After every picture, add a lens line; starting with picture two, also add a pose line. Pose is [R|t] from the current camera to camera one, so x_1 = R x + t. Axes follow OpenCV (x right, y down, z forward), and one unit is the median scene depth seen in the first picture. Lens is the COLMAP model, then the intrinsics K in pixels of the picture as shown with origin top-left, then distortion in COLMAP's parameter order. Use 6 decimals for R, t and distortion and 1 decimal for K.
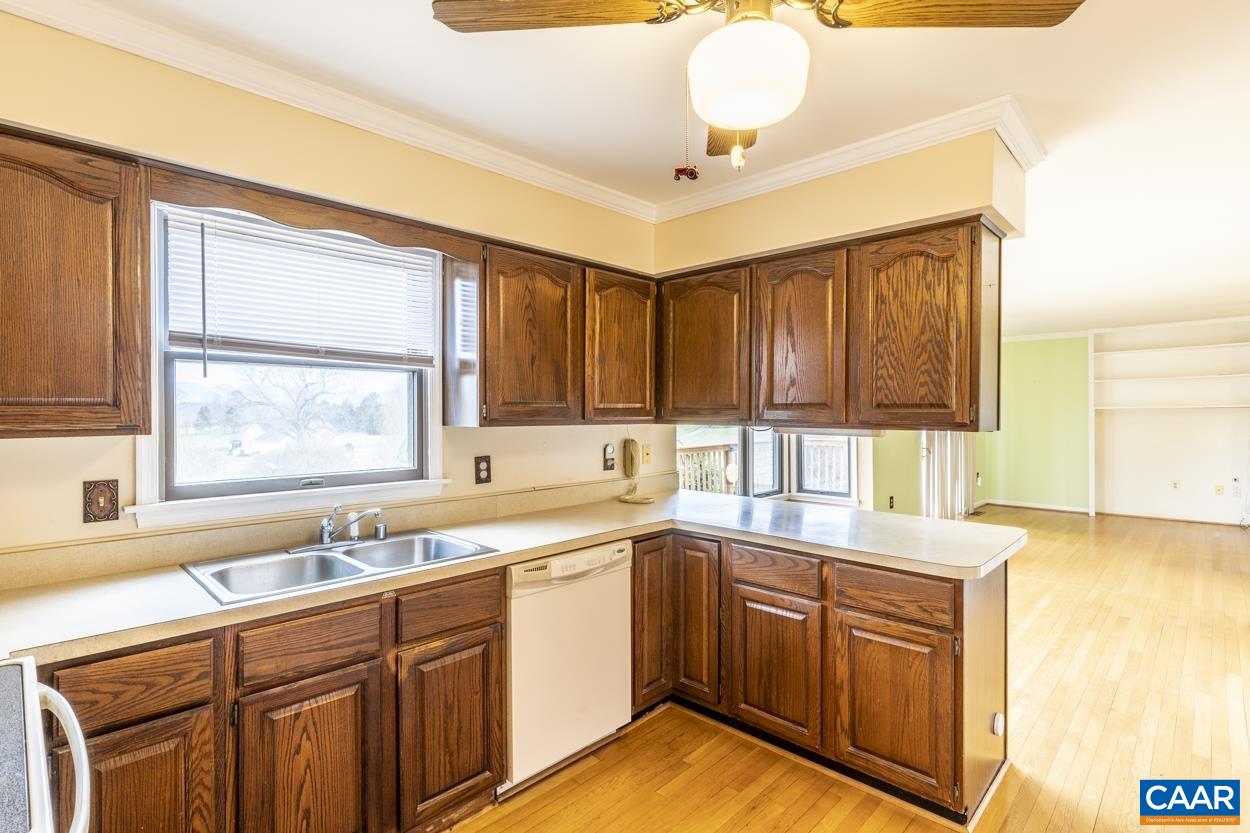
lens RADIAL K [[604.2, 0, 624.8], [0, 604.2, 414.2], [0, 0, 1]] dist [-0.003277, 0.002176]
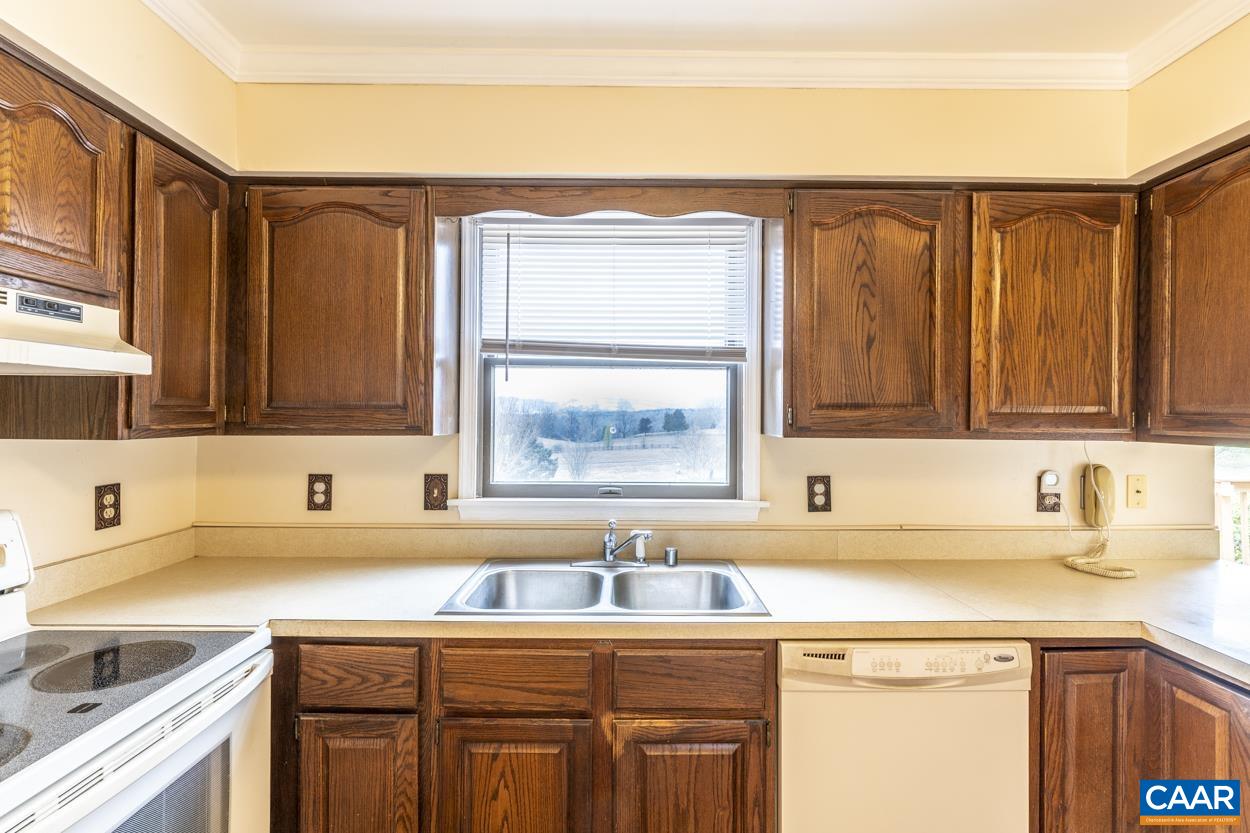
lens RADIAL K [[604.2, 0, 628.0], [0, 604.2, 412.4], [0, 0, 1]] dist [-0.003277, 0.002176]
pose [[0.706567, 0.003492, -0.707638, 0.162712], [-0.011068, 0.999920, -0.006116, -0.003501], [0.707560, 0.012153, 0.706549, 0.366273]]
